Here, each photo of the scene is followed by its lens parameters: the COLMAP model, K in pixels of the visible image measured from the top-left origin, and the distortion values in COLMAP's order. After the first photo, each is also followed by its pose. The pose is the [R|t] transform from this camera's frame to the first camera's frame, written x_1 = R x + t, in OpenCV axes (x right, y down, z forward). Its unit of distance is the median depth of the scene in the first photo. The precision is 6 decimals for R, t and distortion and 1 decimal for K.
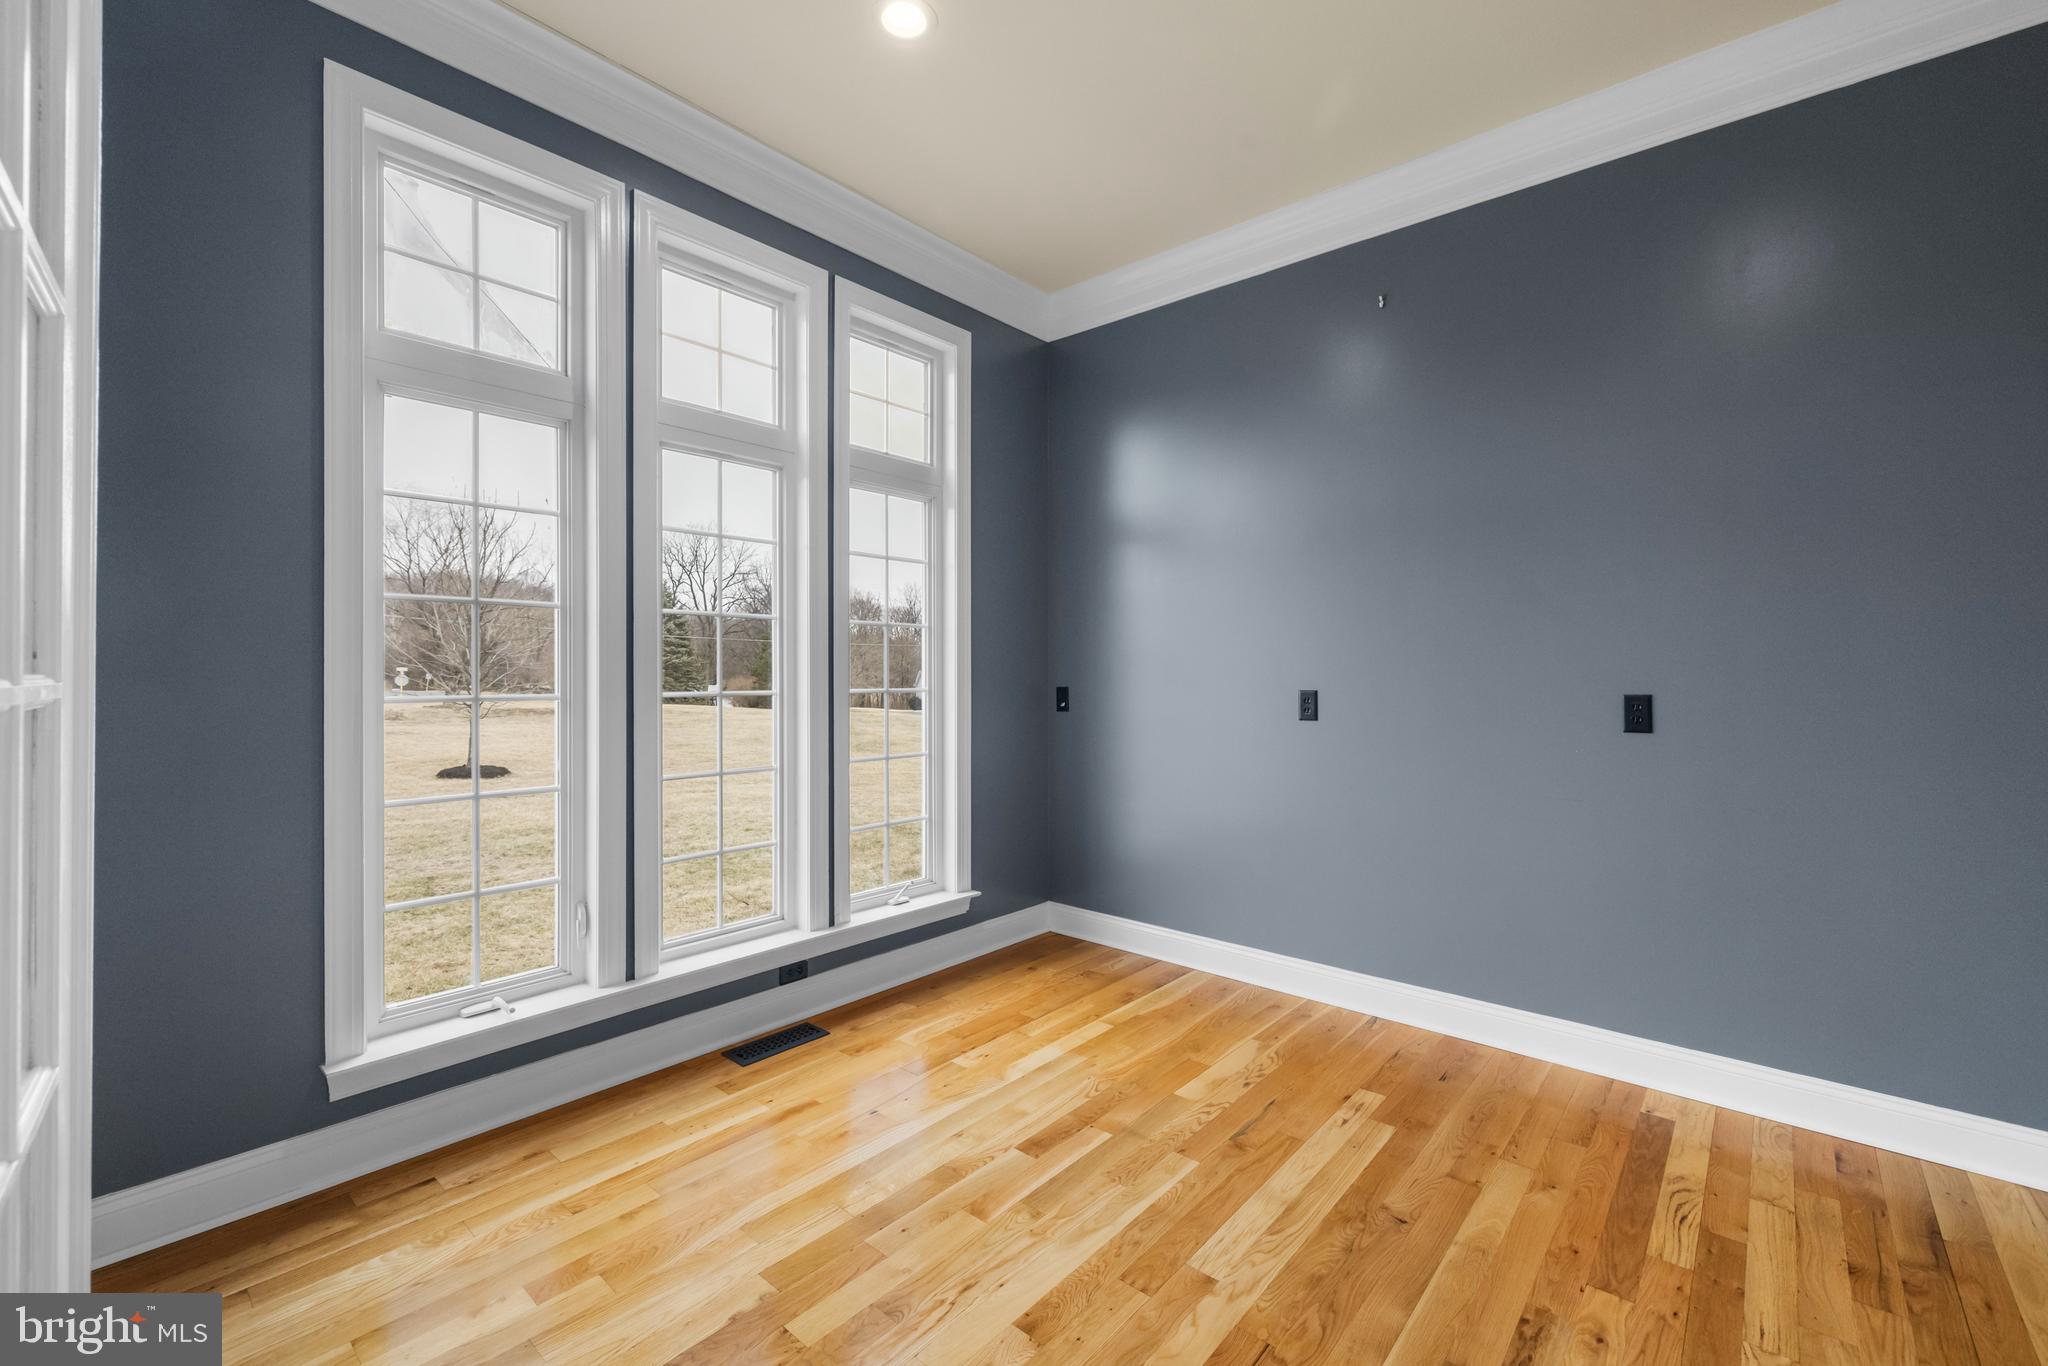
lens RADIAL K [[872.2, 0, 1019.9], [0, 872.2, 665.0], [0, 0, 1]] dist [0.000382, 0.000264]
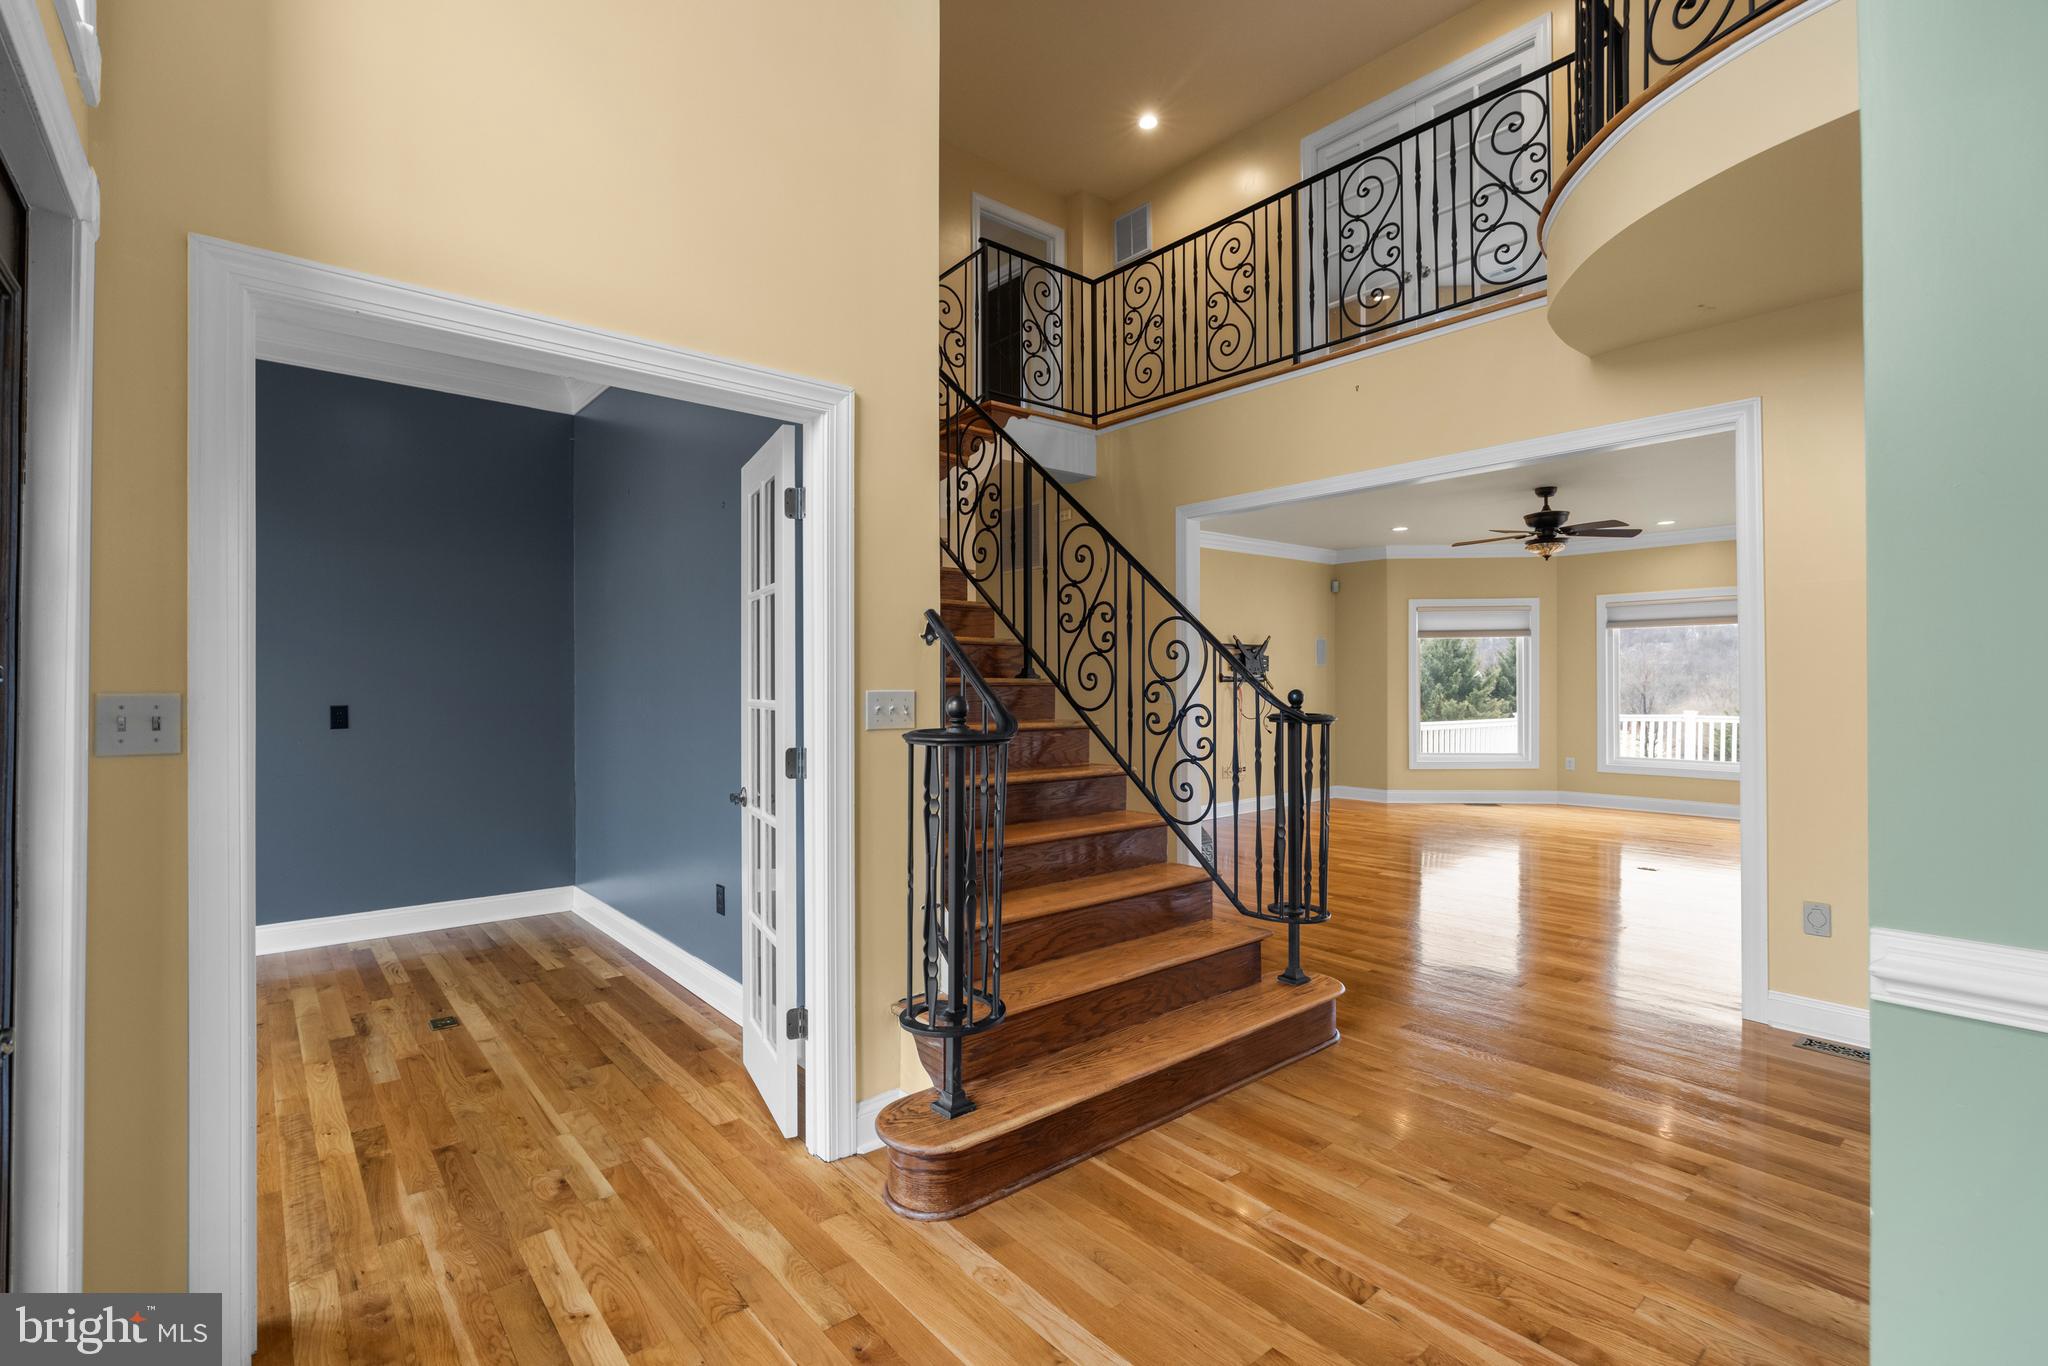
lens RADIAL K [[914.0, 0, 1015.8], [0, 914.0, 691.3], [0, 0, 1]] dist [-0.001671, -0.000518]
pose [[0.155375, -0.017079, 0.987708, -0.981000], [0.000274, 0.999851, 0.017246, -0.027303], [-0.987856, -0.002409, 0.155356, -0.651186]]
